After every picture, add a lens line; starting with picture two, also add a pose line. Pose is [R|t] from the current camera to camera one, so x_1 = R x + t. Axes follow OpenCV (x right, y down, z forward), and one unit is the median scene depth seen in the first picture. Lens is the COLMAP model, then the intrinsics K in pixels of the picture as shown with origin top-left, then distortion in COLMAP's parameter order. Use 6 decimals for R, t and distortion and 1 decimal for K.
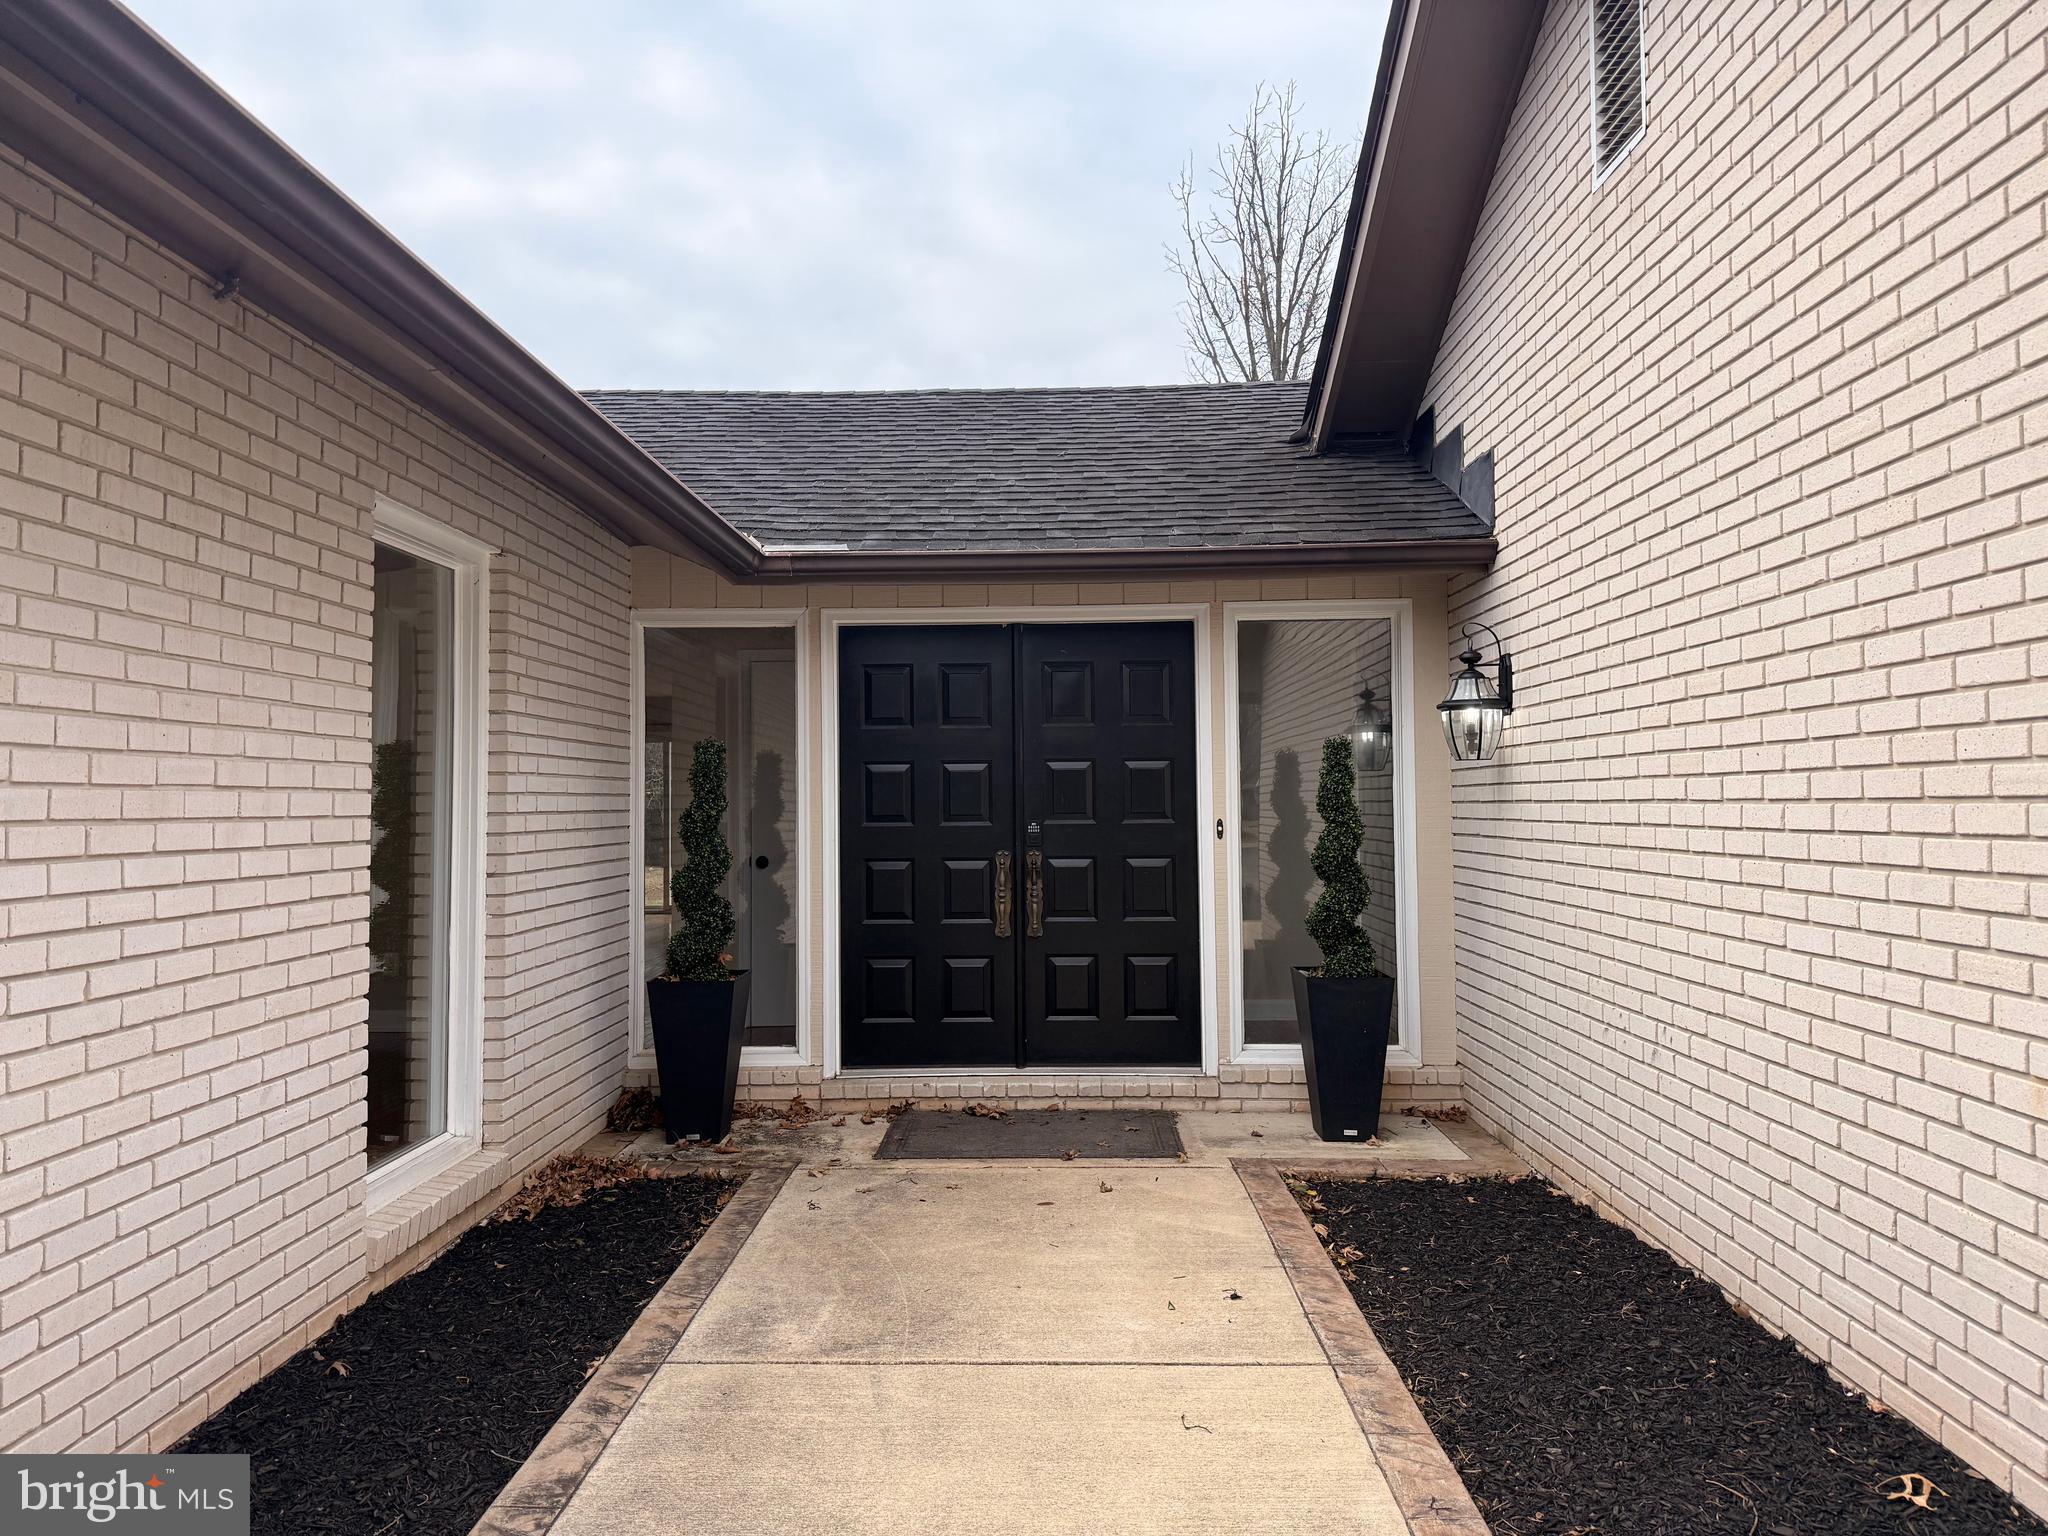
lens RADIAL K [[1421.4, 0, 1035.8], [0, 1421.4, 756.8], [0, 0, 1]] dist [-0.001064, -0.005202]
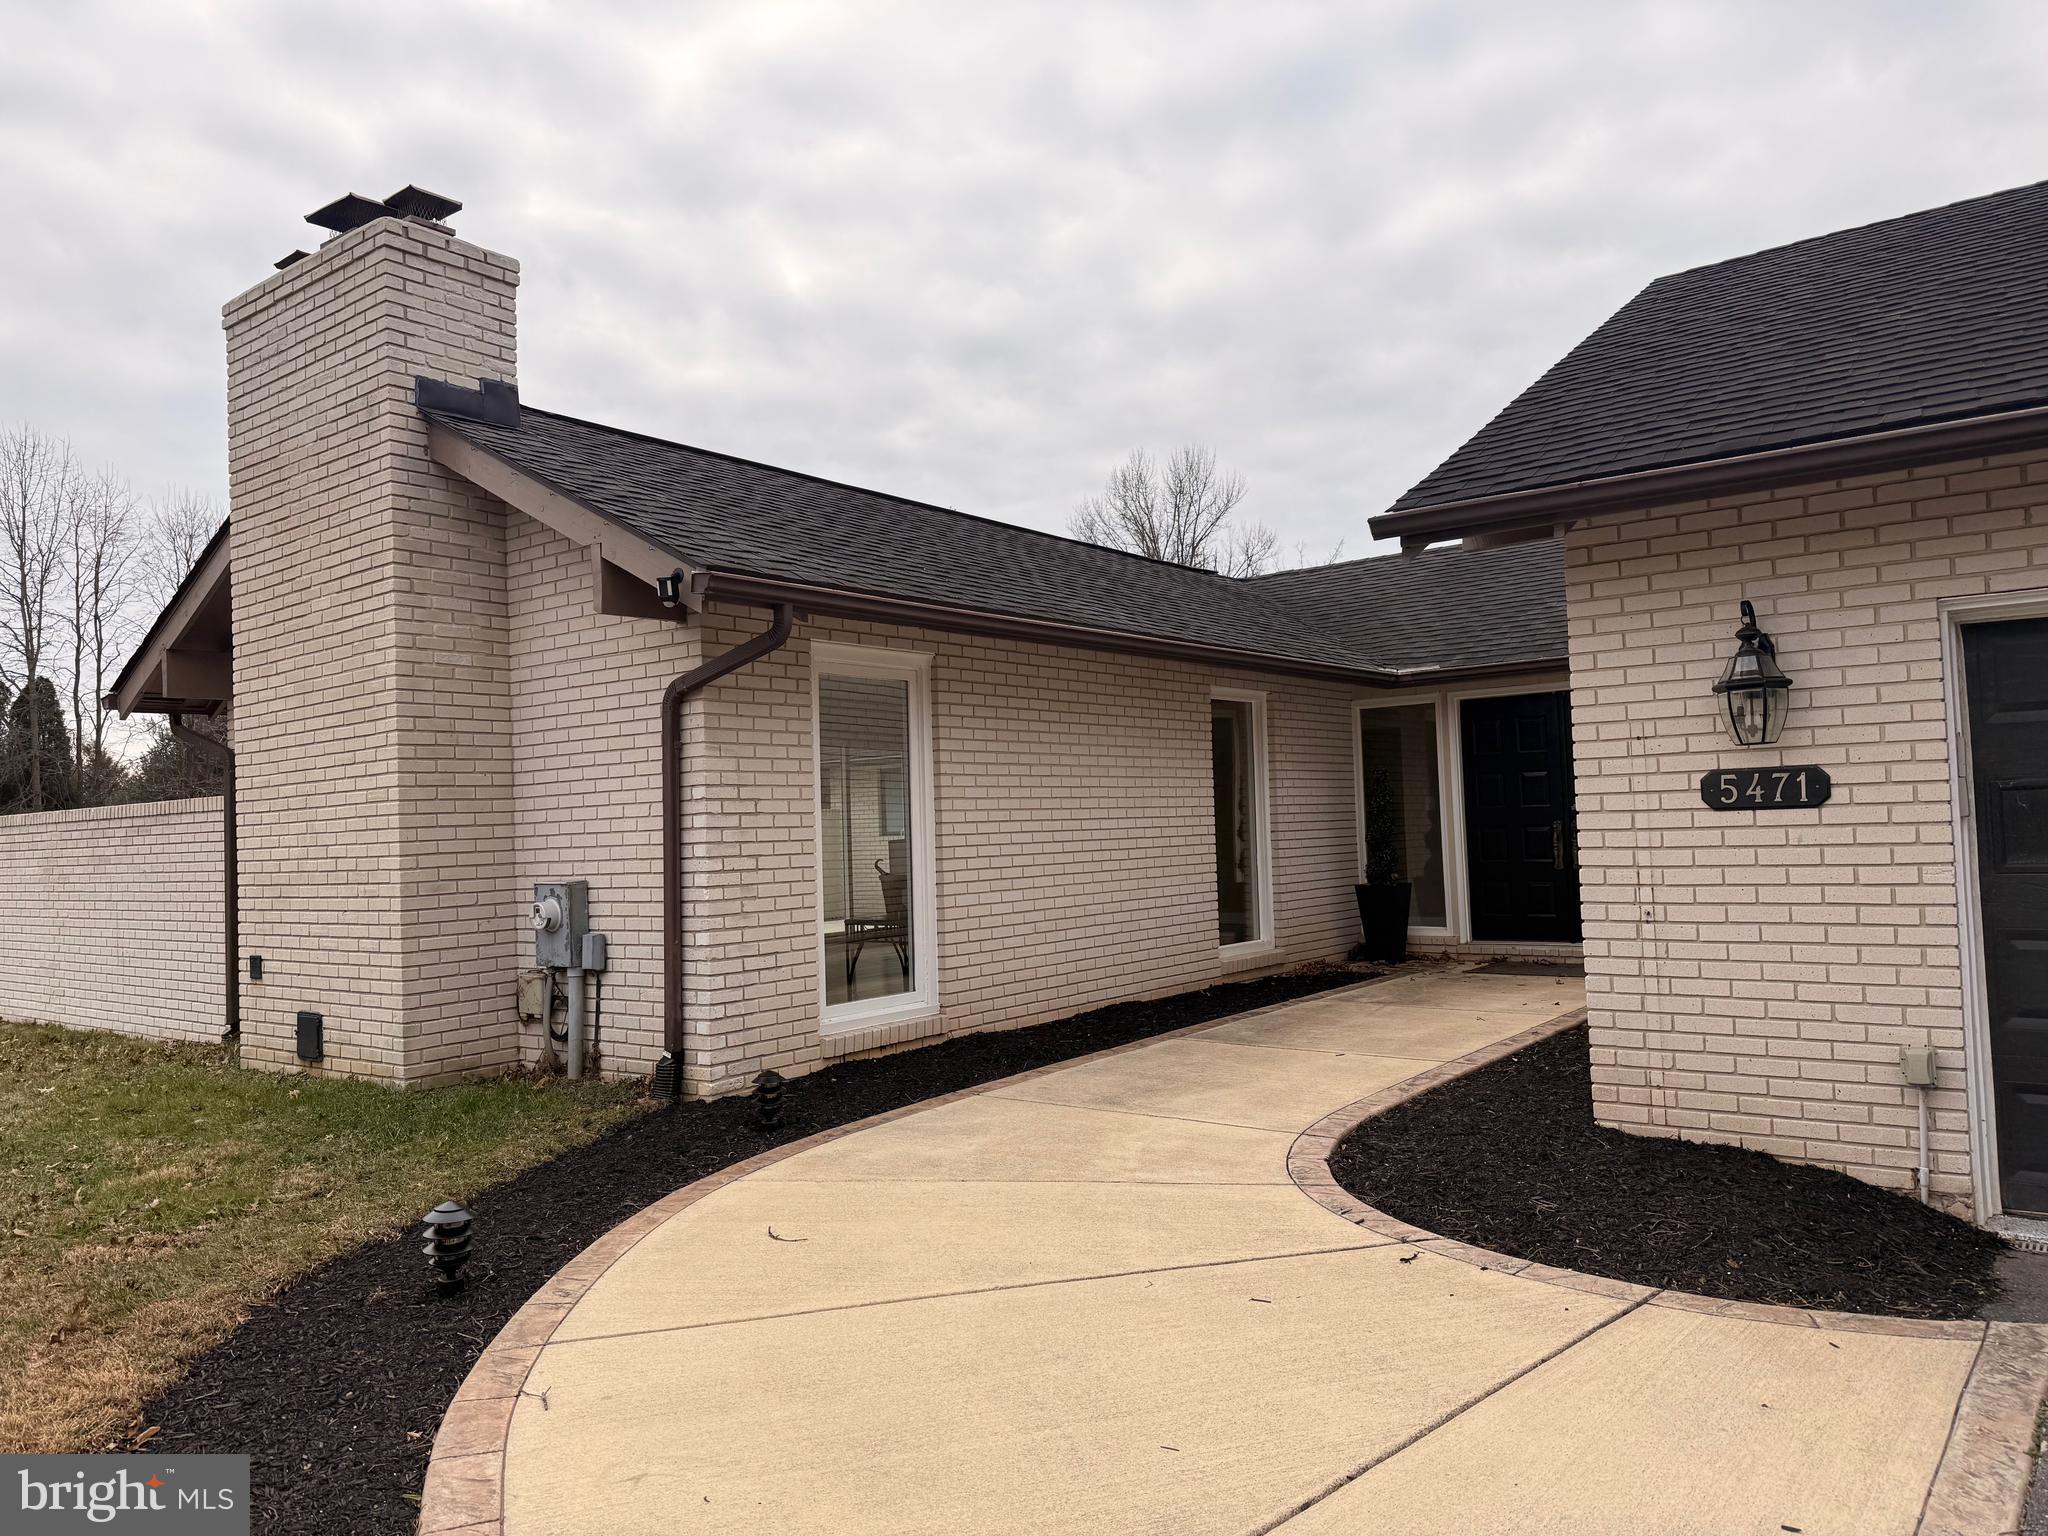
lens RADIAL K [[1421.4, 0, 1028.8], [0, 1421.4, 764.7], [0, 0, 1]] dist [-0.001064, -0.005202]
pose [[0.792675, -0.045075, -0.607976, 0.959929], [0.046843, 0.998818, -0.012978, -0.019674], [0.607843, -0.018192, 0.793849, -1.449529]]
